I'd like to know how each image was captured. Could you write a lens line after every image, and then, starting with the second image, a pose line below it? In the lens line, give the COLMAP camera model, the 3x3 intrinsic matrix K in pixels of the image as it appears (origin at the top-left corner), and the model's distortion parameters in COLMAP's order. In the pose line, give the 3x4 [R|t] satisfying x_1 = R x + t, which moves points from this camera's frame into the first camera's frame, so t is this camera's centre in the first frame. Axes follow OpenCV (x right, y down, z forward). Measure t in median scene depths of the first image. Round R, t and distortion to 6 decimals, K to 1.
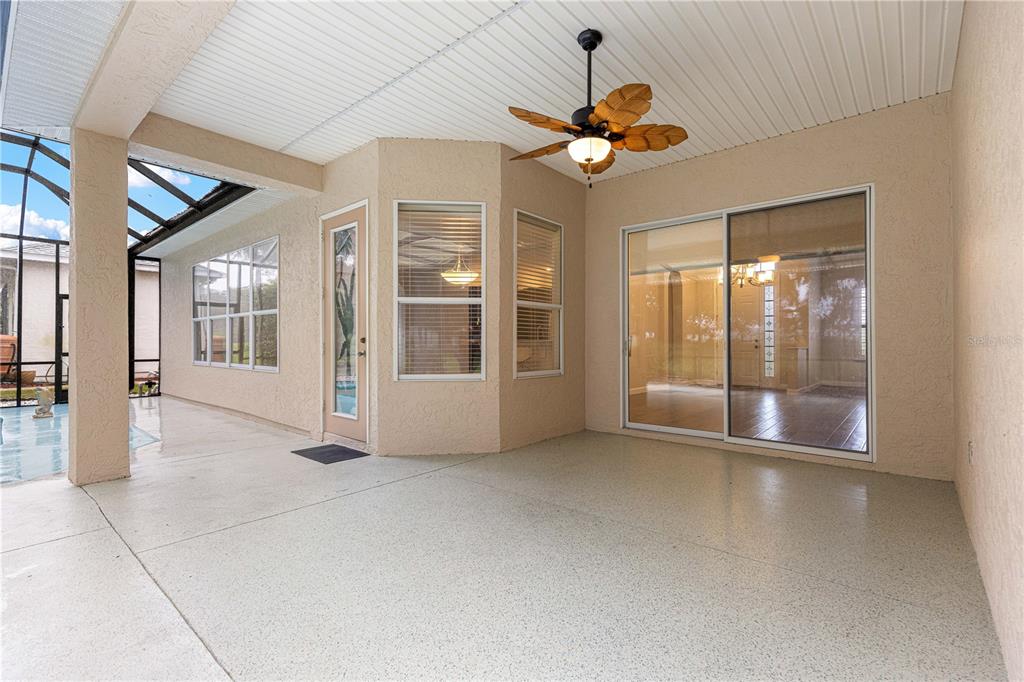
lens RADIAL K [[458.2, 0, 514.5], [0, 458.2, 337.7], [0, 0, 1]] dist [0.012012, -0.003254]
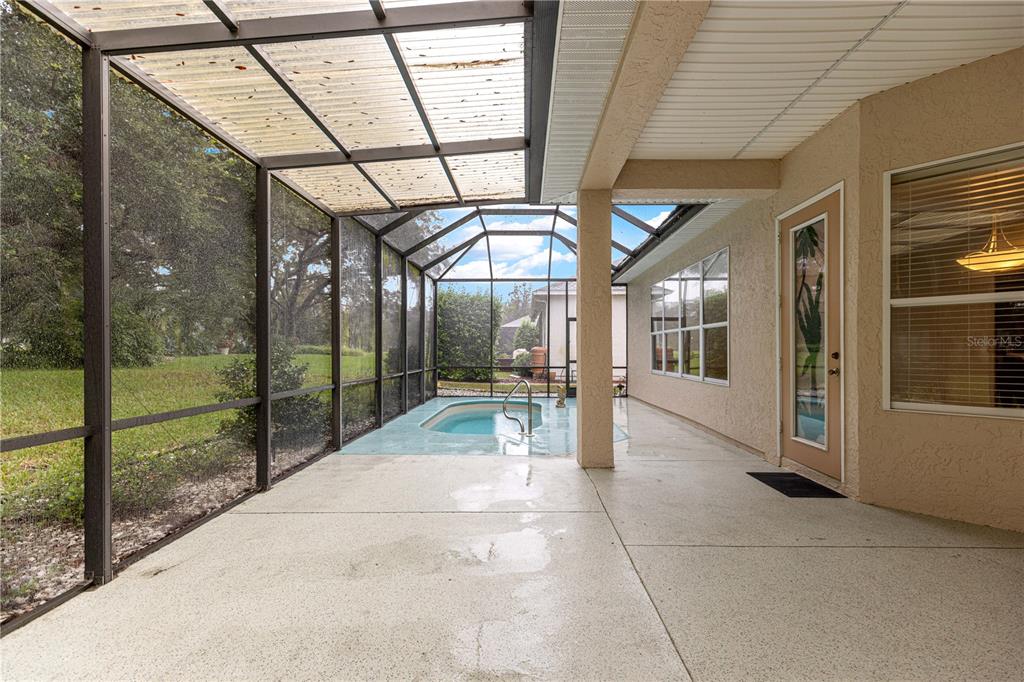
lens RADIAL K [[458.2, 0, 514.2], [0, 458.2, 350.7], [0, 0, 1]] dist [0.012012, -0.003254]
pose [[0.628764, 0.002624, -0.777592, -0.046505], [0.003369, 0.999976, 0.006099, -0.009183], [0.777589, -0.006454, 0.628740, 0.032418]]
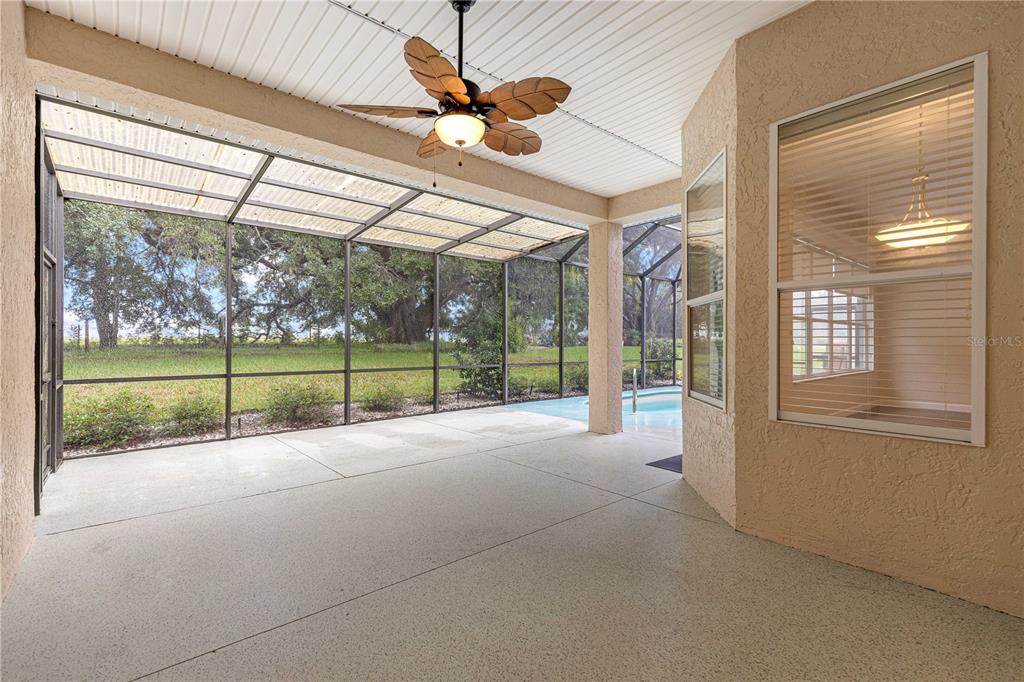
lens RADIAL K [[458.2, 0, 517.8], [0, 458.2, 341.5], [0, 0, 1]] dist [0.012012, -0.003254]
pose [[-0.154918, -0.001083, -0.987927, 0.544641], [0.011181, 0.999933, -0.002850, -0.009350], [0.987864, -0.011488, -0.154896, 0.685223]]
